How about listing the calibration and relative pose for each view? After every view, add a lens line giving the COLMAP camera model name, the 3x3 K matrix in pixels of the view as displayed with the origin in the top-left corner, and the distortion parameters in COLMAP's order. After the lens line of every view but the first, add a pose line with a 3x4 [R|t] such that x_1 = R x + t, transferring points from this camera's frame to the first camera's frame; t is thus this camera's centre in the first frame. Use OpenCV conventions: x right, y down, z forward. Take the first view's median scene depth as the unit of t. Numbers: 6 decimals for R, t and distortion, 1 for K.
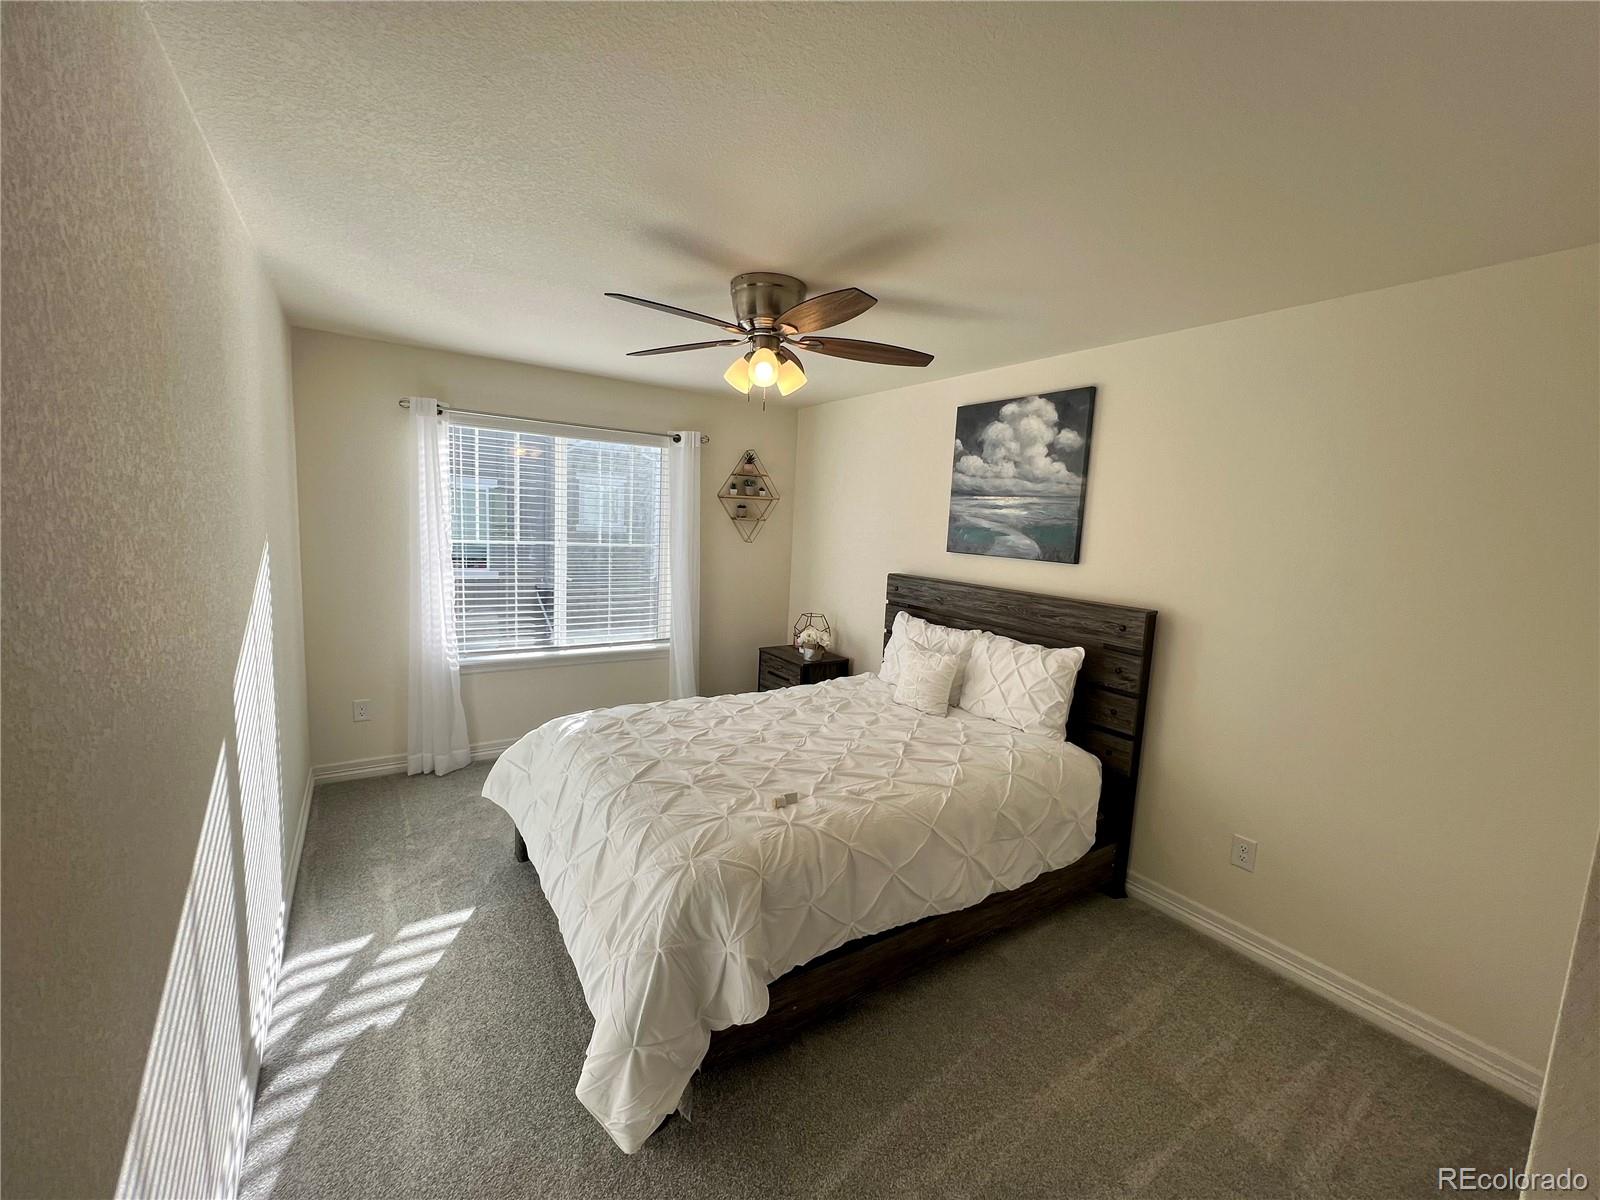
lens RADIAL K [[636.9, 0, 798.5], [0, 636.9, 596.7], [0, 0, 1]] dist [-0.002642, 0.000128]
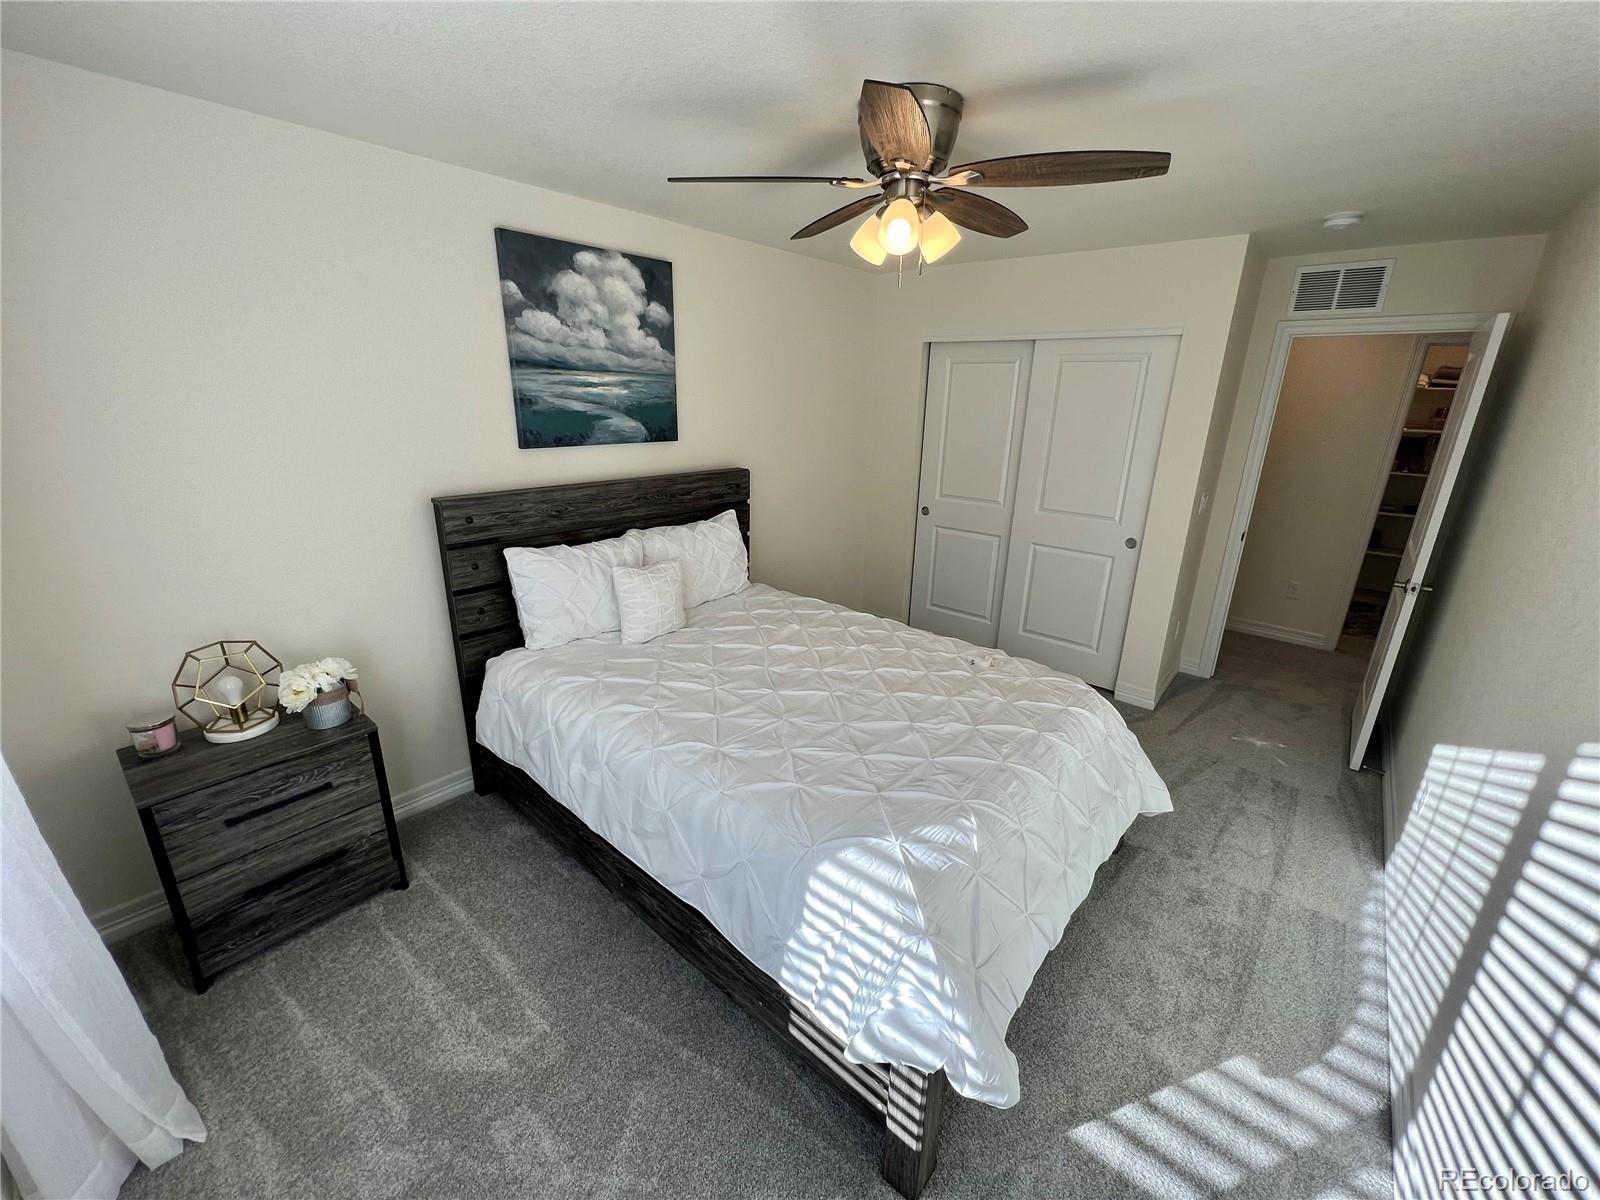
lens RADIAL K [[636.9, 0, 798.5], [0, 636.9, 596.7], [0, 0, 1]] dist [-0.002642, 0.000128]
pose [[-0.265082, -0.349100, 0.898811, -0.624573], [0.083334, 0.920375, 0.382053, -0.186717], [-0.960618, 0.176177, -0.214883, 0.996832]]
